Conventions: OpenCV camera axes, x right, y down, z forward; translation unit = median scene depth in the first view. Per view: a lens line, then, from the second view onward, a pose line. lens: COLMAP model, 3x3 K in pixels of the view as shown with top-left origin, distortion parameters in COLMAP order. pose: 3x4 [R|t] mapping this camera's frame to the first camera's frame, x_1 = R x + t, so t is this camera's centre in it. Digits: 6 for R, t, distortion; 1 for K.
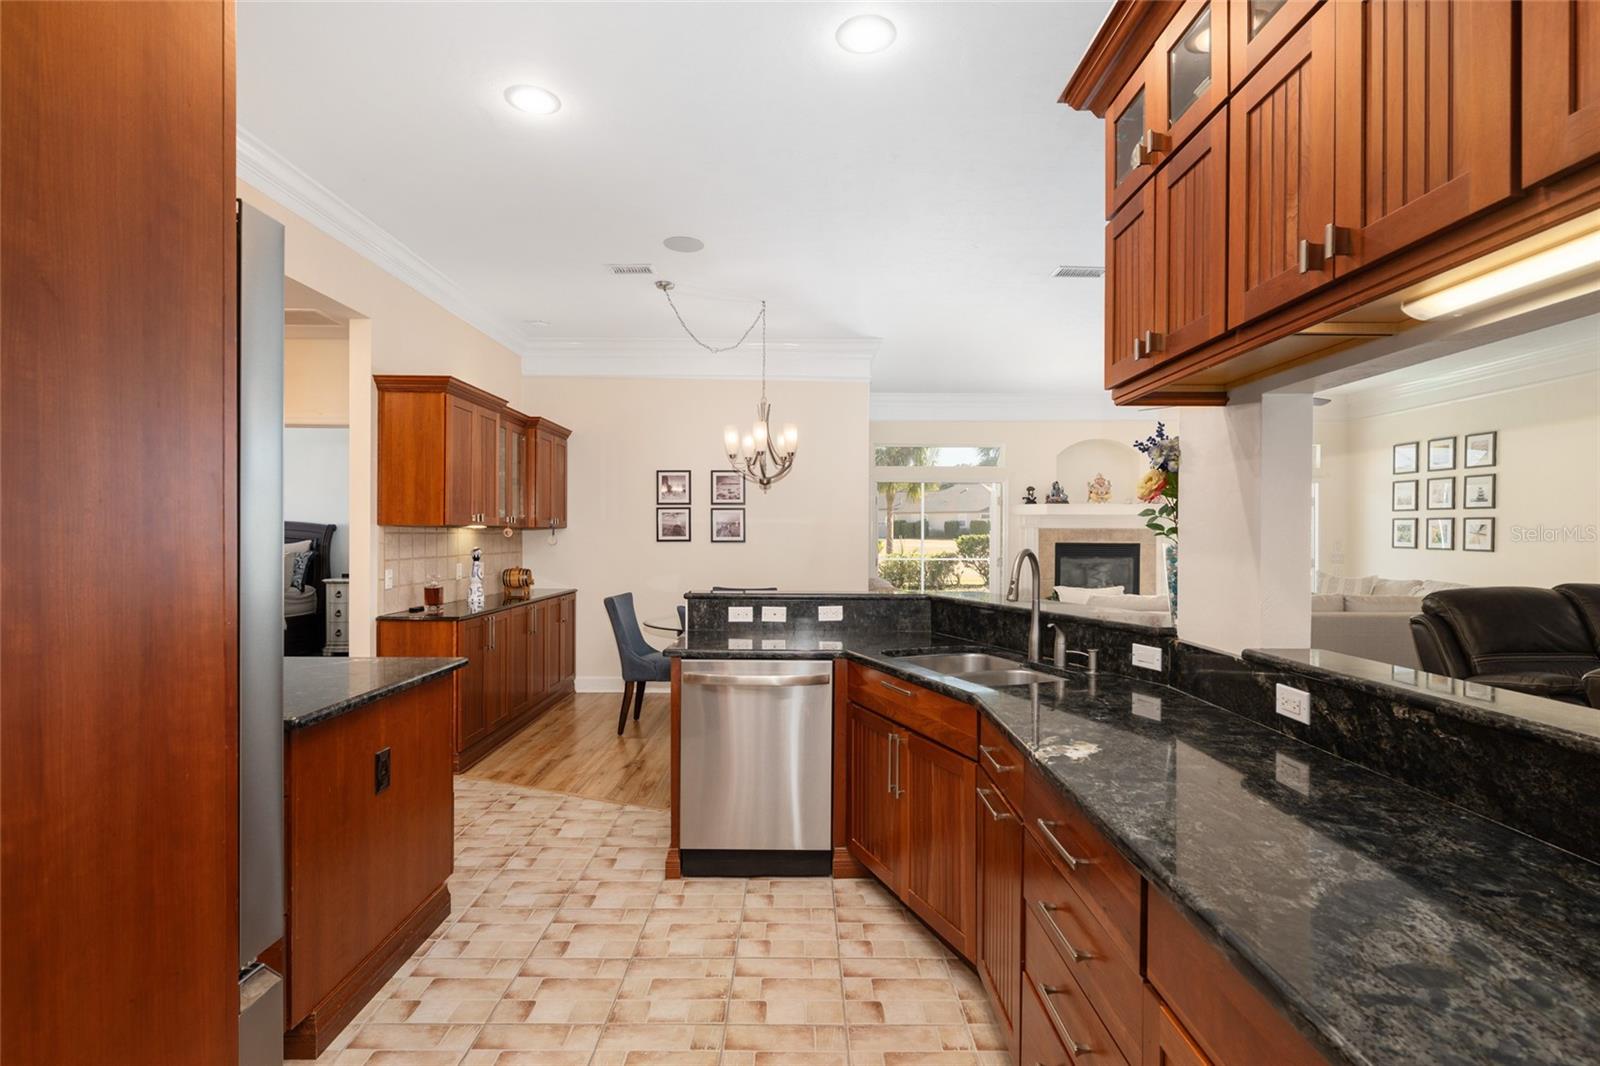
lens RADIAL K [[787.2, 0, 795.1], [0, 787.2, 538.0], [0, 0, 1]] dist [-0.017162, -0.000420]
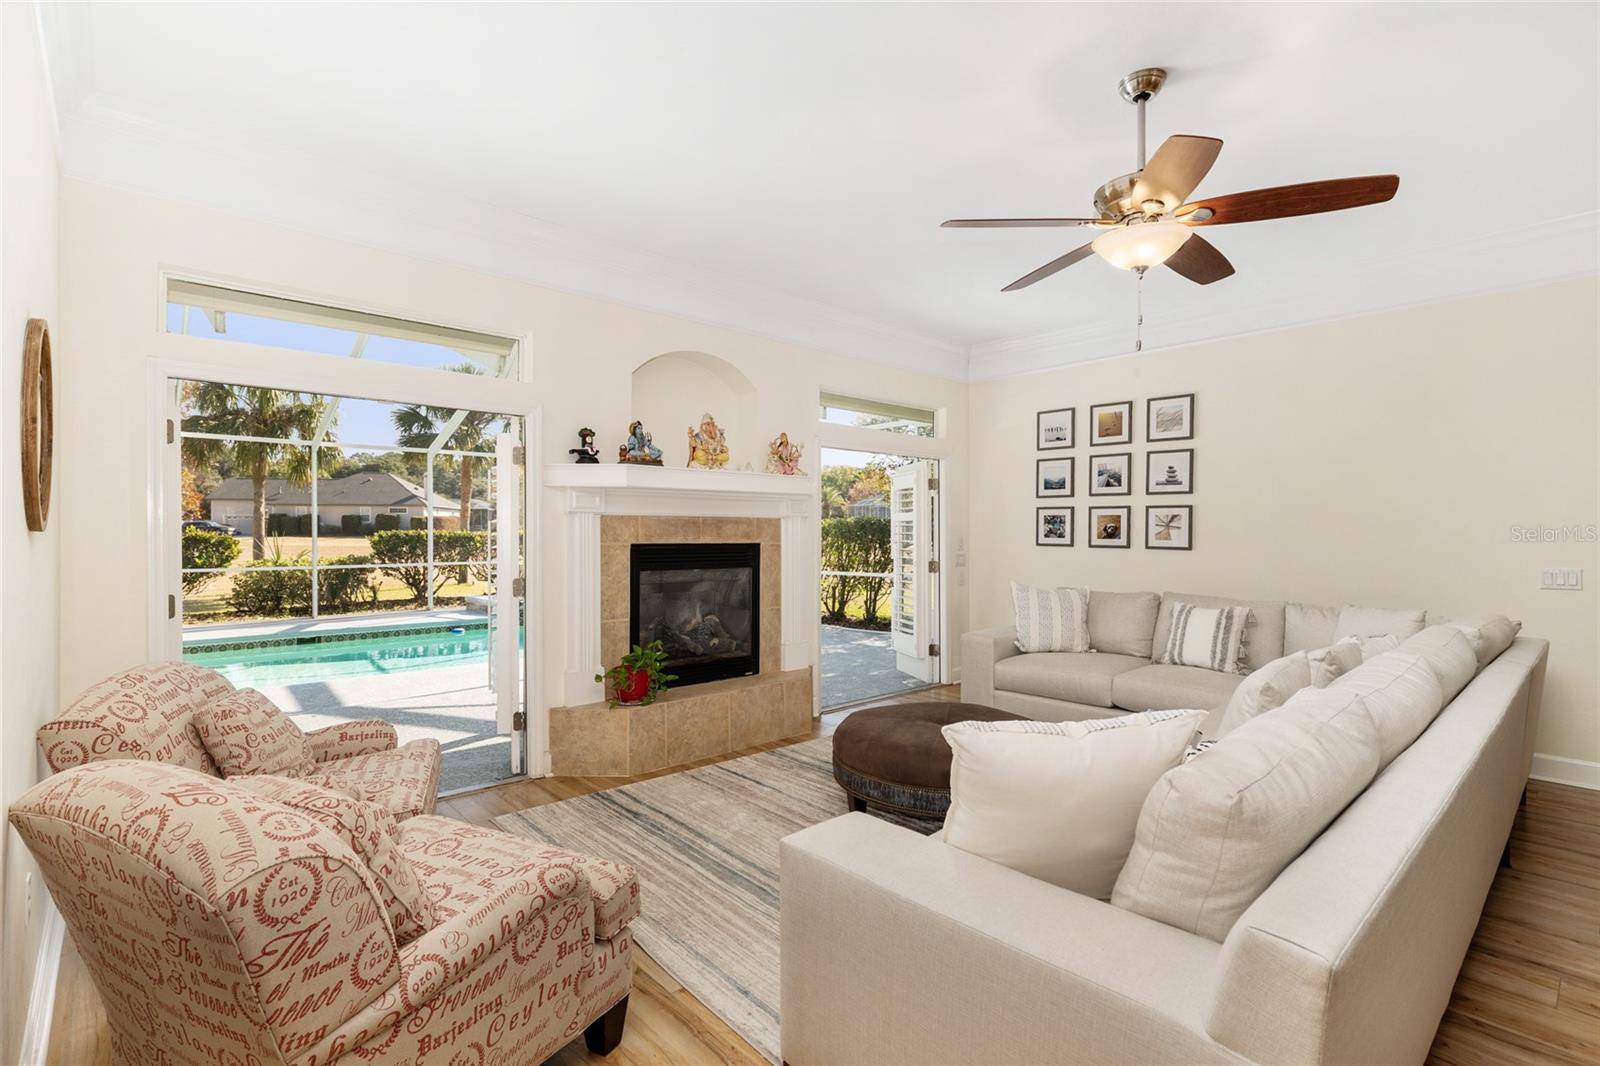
lens RADIAL K [[729.5, 0, 782.8], [0, 729.5, 533.2], [0, 0, 1]] dist [-0.003901, 0.000425]
pose [[0.741680, -0.003237, 0.670746, 0.099930], [0.004328, 0.999991, 0.000041, -0.000498], [-0.670740, 0.002872, 0.741687, 0.655650]]
